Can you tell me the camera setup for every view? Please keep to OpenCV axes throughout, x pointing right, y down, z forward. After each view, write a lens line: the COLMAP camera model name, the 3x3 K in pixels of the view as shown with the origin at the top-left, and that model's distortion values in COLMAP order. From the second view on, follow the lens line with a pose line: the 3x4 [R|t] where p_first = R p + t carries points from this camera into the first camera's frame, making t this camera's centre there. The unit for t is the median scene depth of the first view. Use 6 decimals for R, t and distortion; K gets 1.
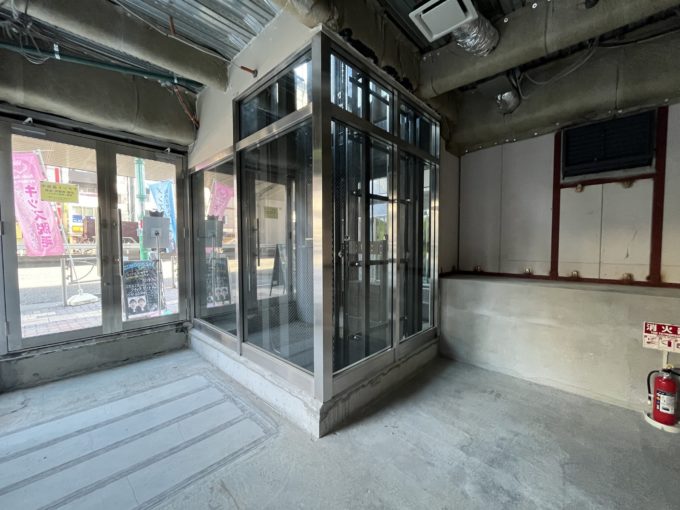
lens RADIAL K [[276.4, 0, 341.0], [0, 276.4, 256.7], [0, 0, 1]] dist [0.001162, -0.000225]
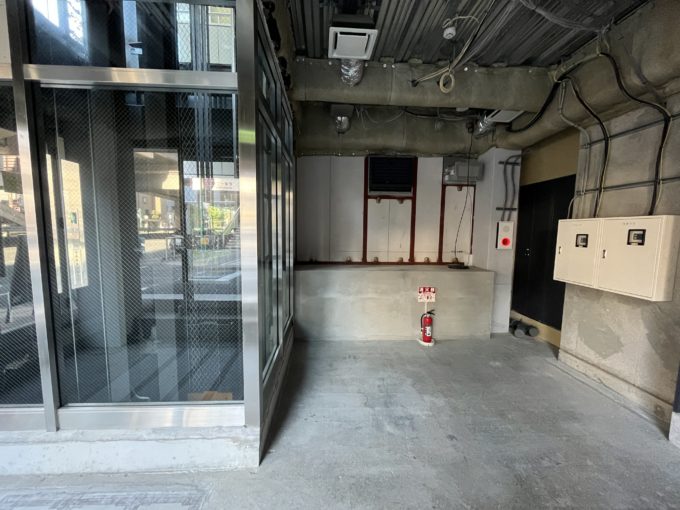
lens RADIAL K [[276.4, 0, 339.7], [0, 276.4, 255.6], [0, 0, 1]] dist [0.001162, -0.000225]
pose [[0.690208, -0.053264, 0.721648, -0.378464], [0.014931, 0.998123, 0.059390, -0.053858], [-0.723457, -0.030216, 0.689708, 0.160811]]
